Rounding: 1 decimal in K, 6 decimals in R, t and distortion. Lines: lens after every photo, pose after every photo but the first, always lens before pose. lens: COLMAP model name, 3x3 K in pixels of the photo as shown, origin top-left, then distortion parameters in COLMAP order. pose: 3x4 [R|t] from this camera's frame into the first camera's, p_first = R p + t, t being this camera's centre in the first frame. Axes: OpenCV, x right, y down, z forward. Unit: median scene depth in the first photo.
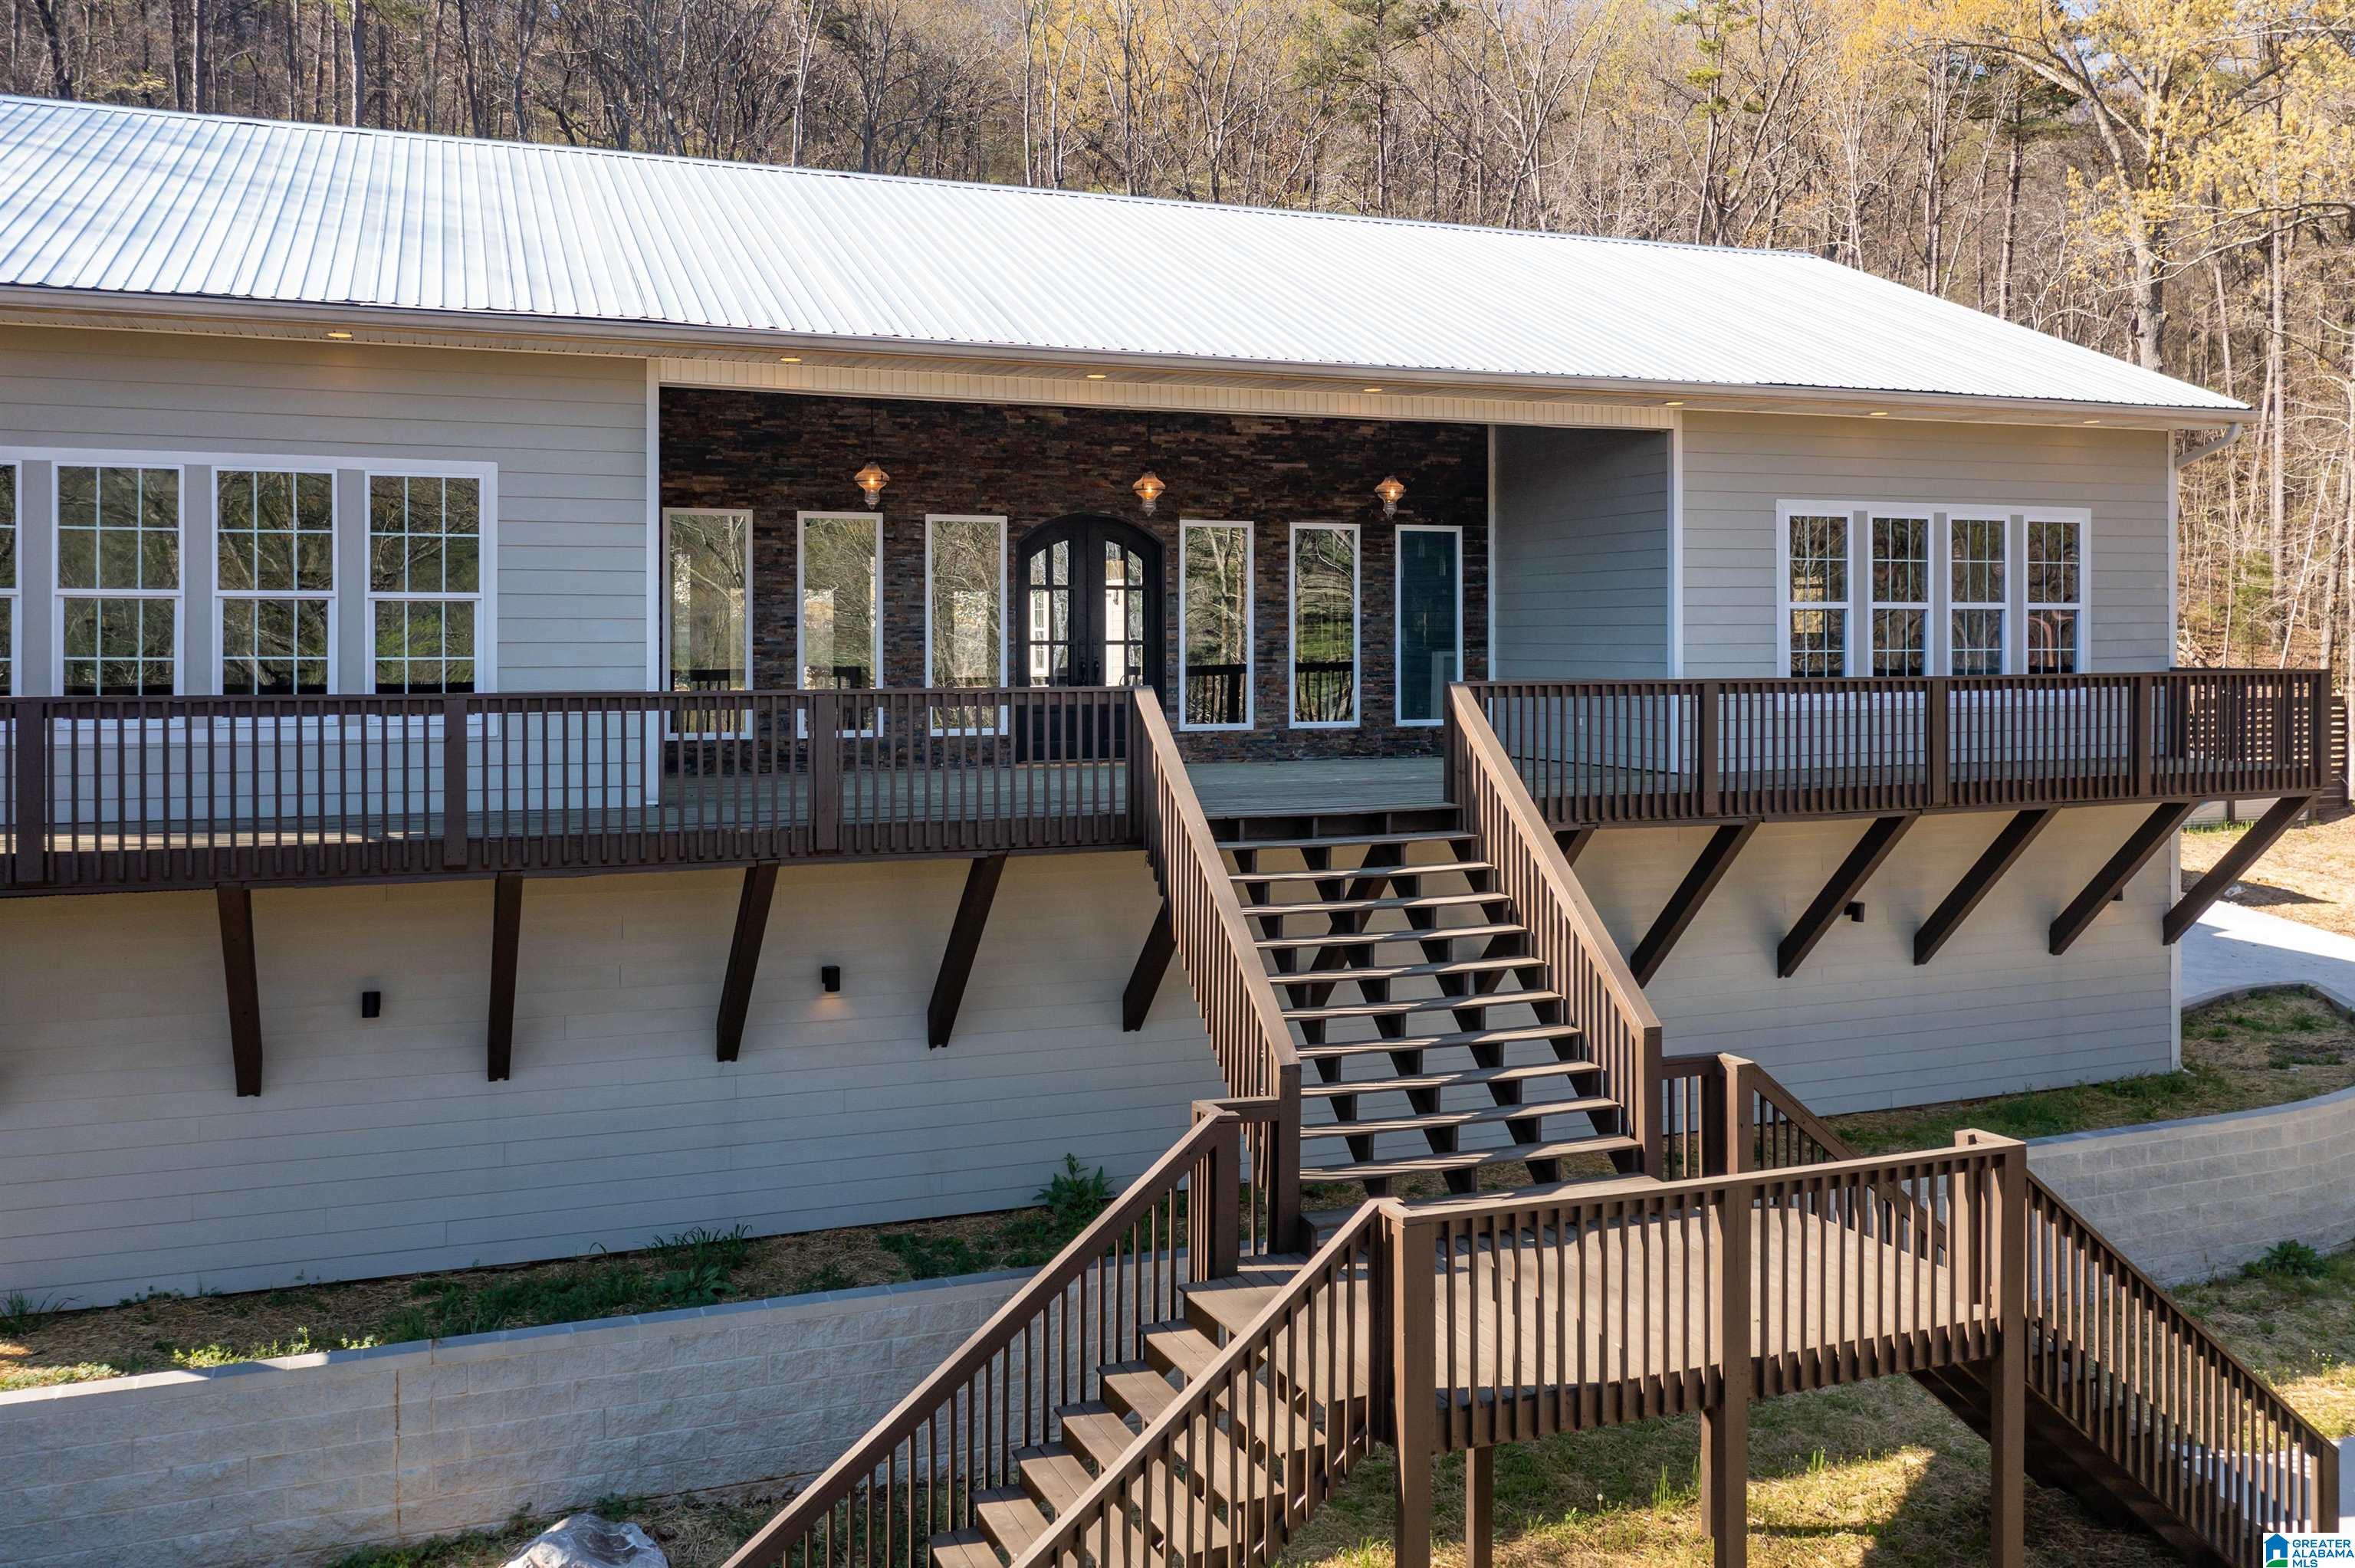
lens RADIAL K [[1861.6, 0, 1119.7], [0, 1861.6, 652.1], [0, 0, 1]] dist [-0.004549, 0.005084]
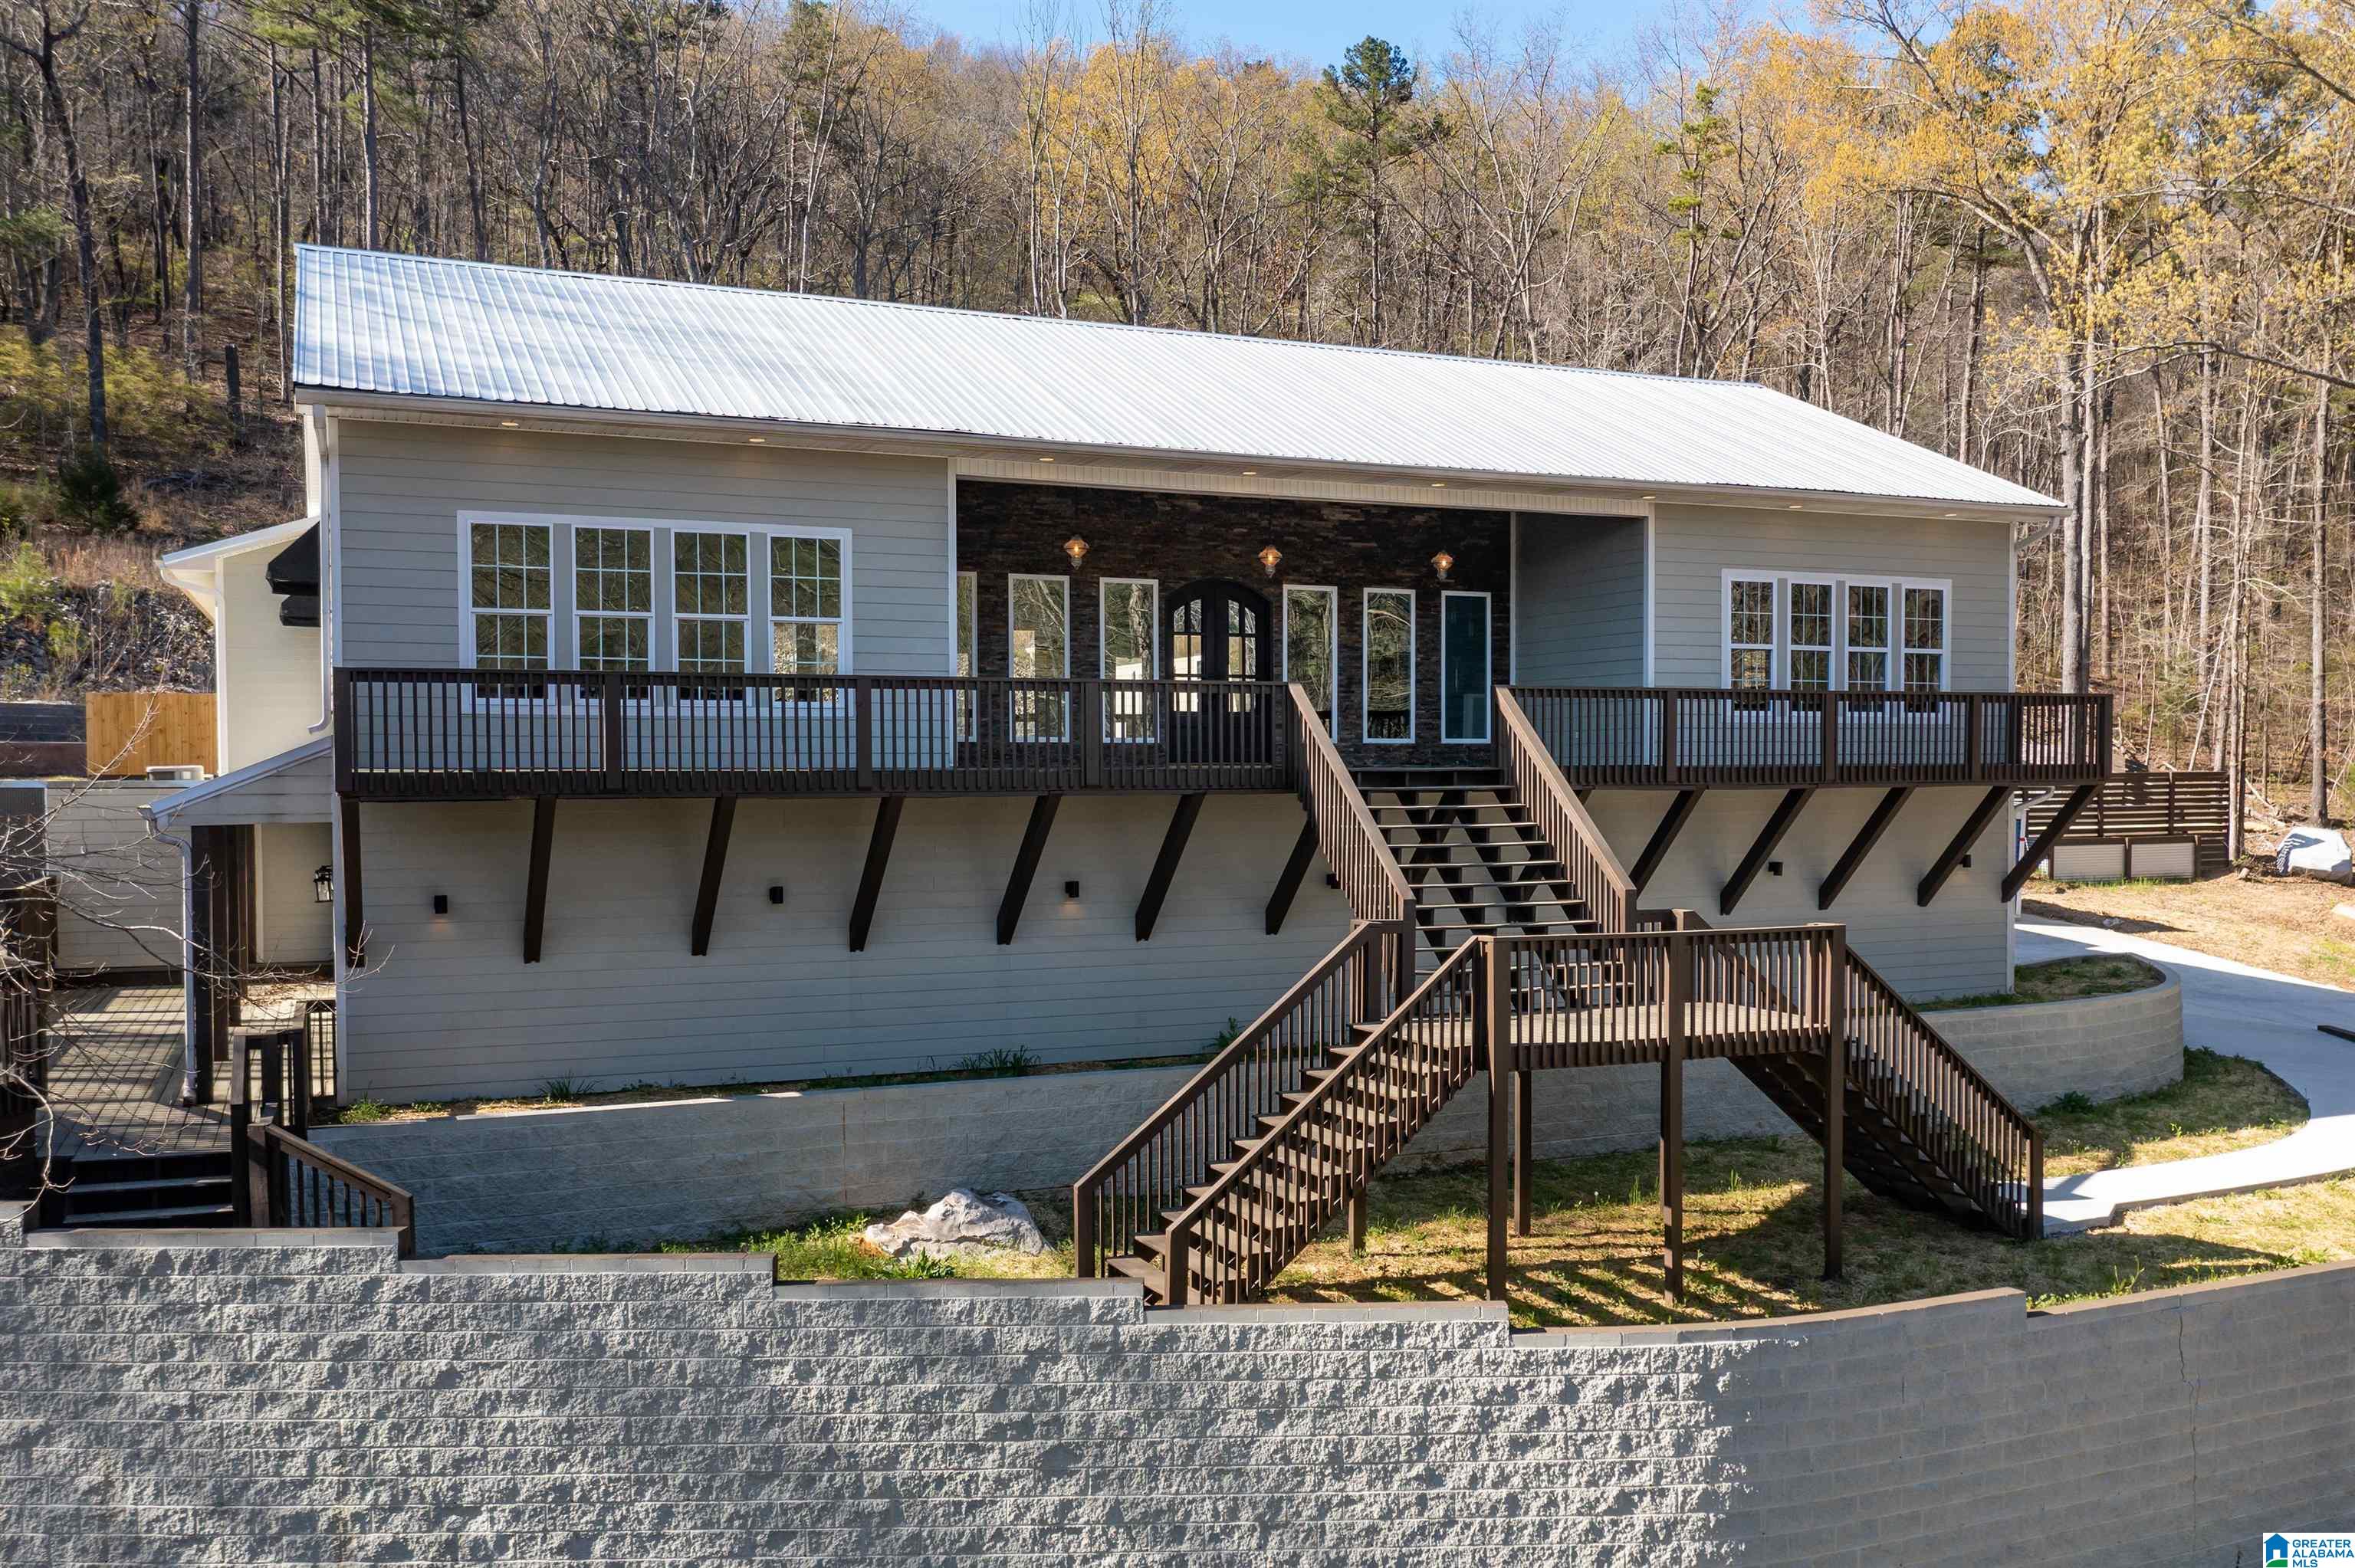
lens RADIAL K [[1964.4, 0, 1184.8], [0, 1964.4, 841.0], [0, 0, 1]] dist [-0.015304, -0.001883]
pose [[0.998579, -0.002381, 0.053245, -0.122796], [0.000769, 0.999542, 0.030261, 0.075661], [-0.053293, -0.030178, 0.998123, -0.436841]]
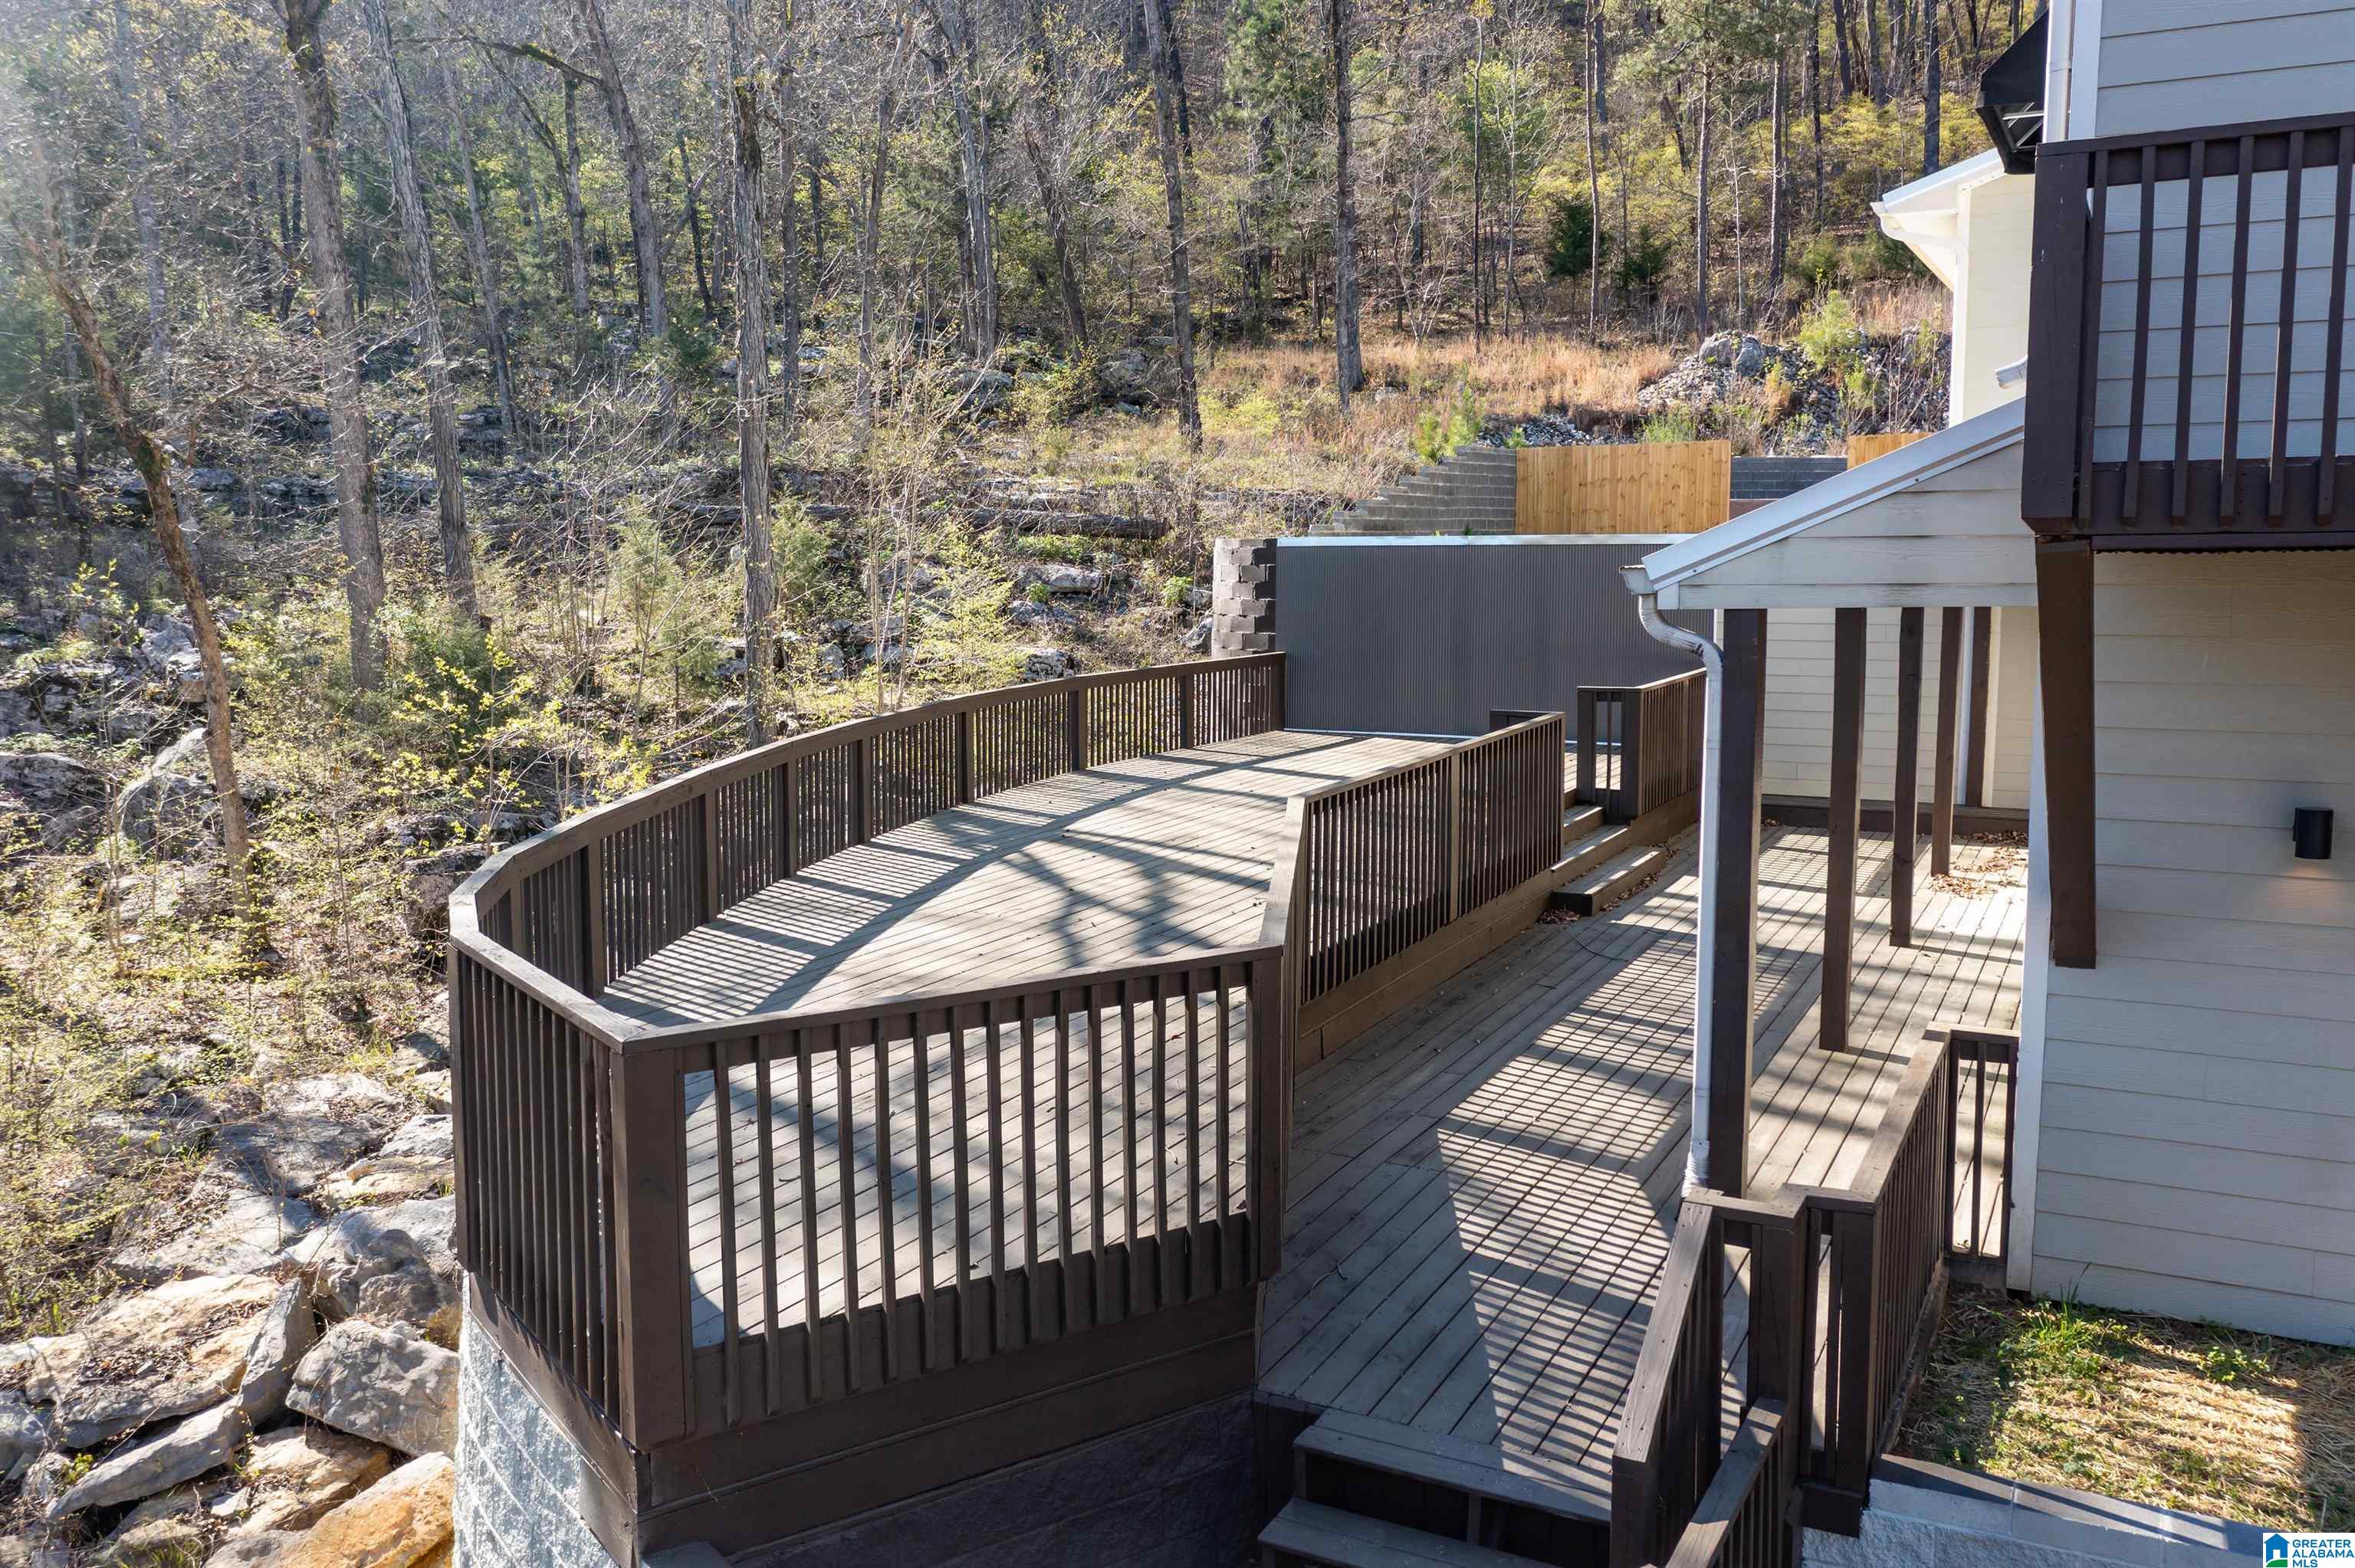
lens RADIAL K [[1802.2, 0, 1177.5], [0, 1802.2, 784.0], [0, 0, 1]] dist [-0.011837, 0.004285]
pose [[0.655273, 0.095647, -0.749312, -0.361959], [0.001714, 0.991761, 0.128094, 0.085178], [0.755390, -0.085220, 0.649710, 0.271338]]
